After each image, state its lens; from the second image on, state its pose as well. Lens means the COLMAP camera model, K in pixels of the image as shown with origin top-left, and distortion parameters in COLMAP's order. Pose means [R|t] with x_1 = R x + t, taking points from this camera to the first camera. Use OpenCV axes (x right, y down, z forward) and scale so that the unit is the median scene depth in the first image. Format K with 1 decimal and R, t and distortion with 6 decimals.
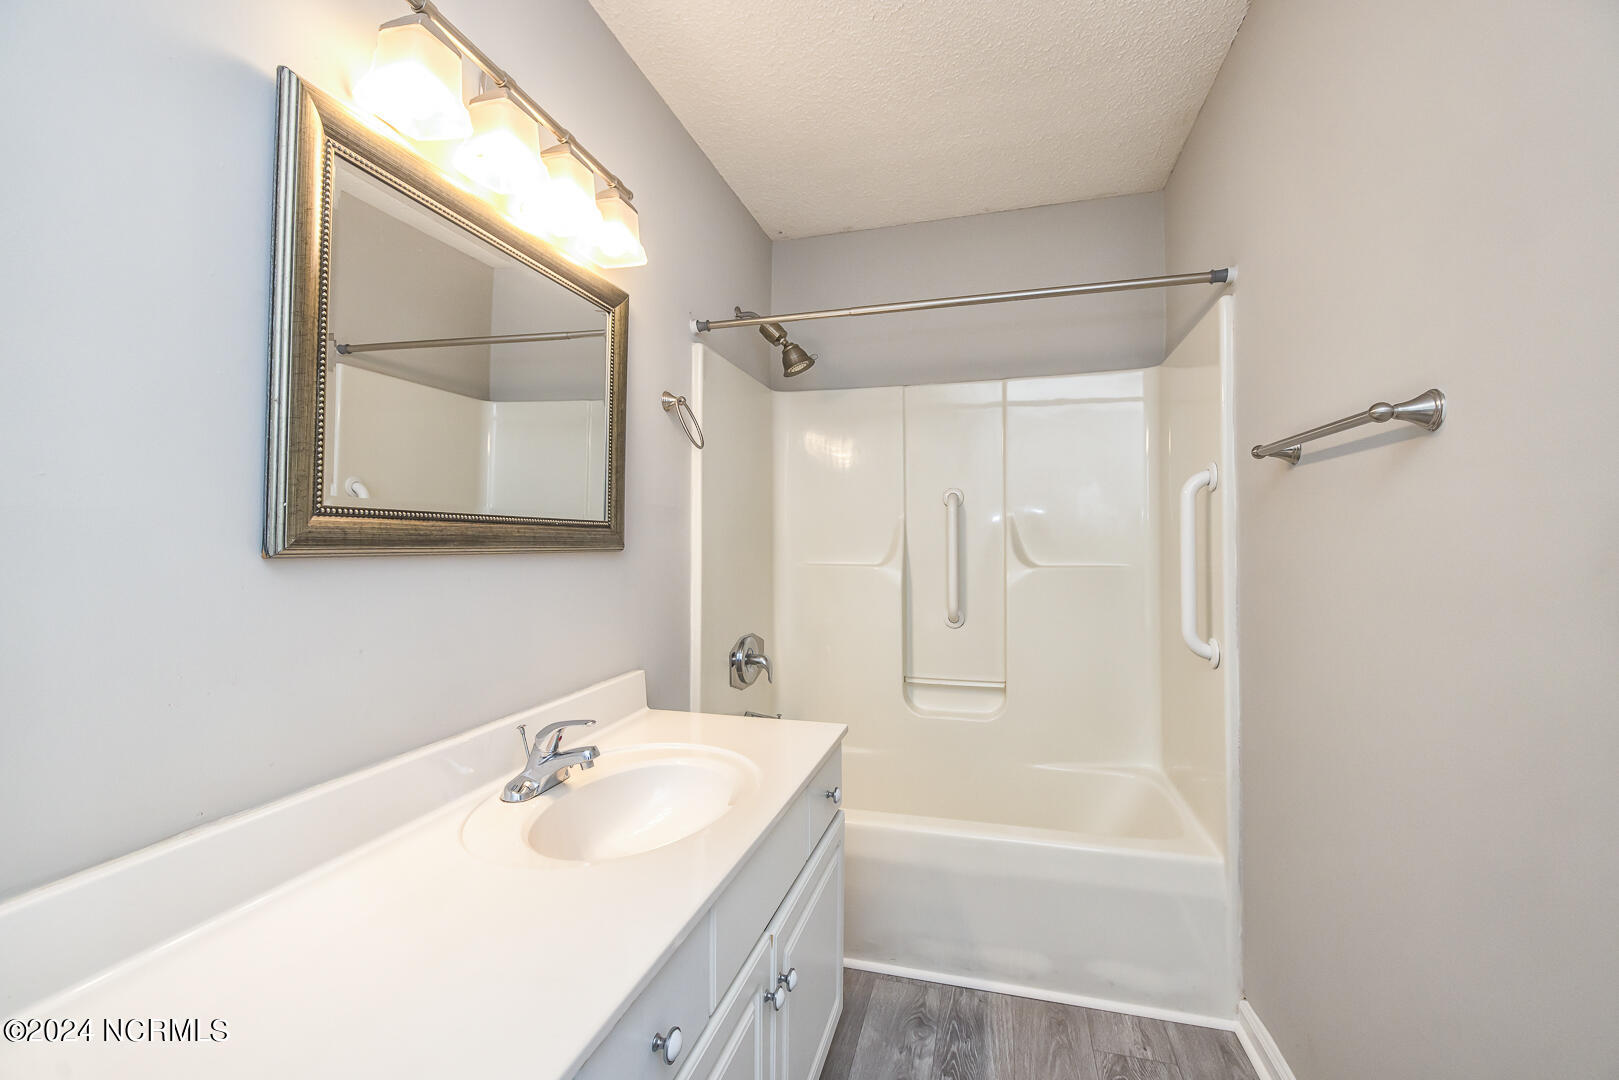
lens RADIAL K [[674.6, 0, 808.7], [0, 674.6, 533.3], [0, 0, 1]] dist [-0.000774, 0.000004]
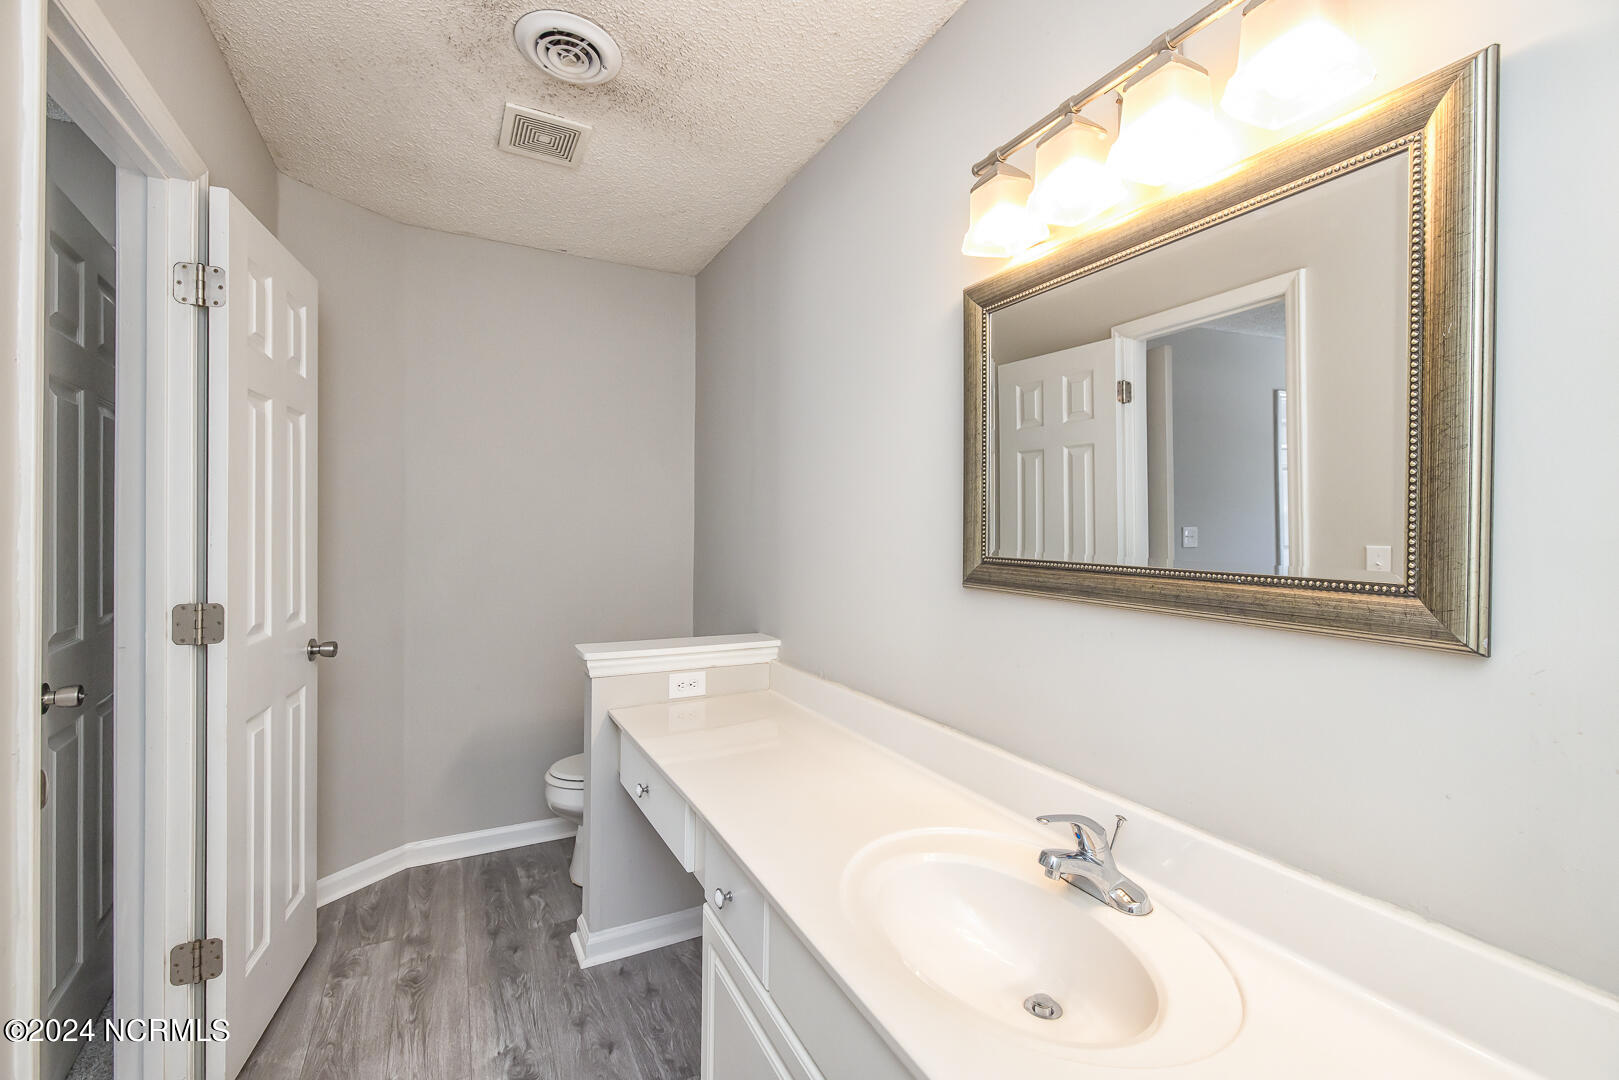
lens RADIAL K [[674.6, 0, 808.7], [0, 674.6, 533.3], [0, 0, 1]] dist [-0.000774, 0.000004]
pose [[-0.722807, 0.001680, -0.691048, 0.417769], [-0.002277, 0.999986, 0.004813, -0.067993], [0.691046, 0.005053, -0.722793, 1.261629]]
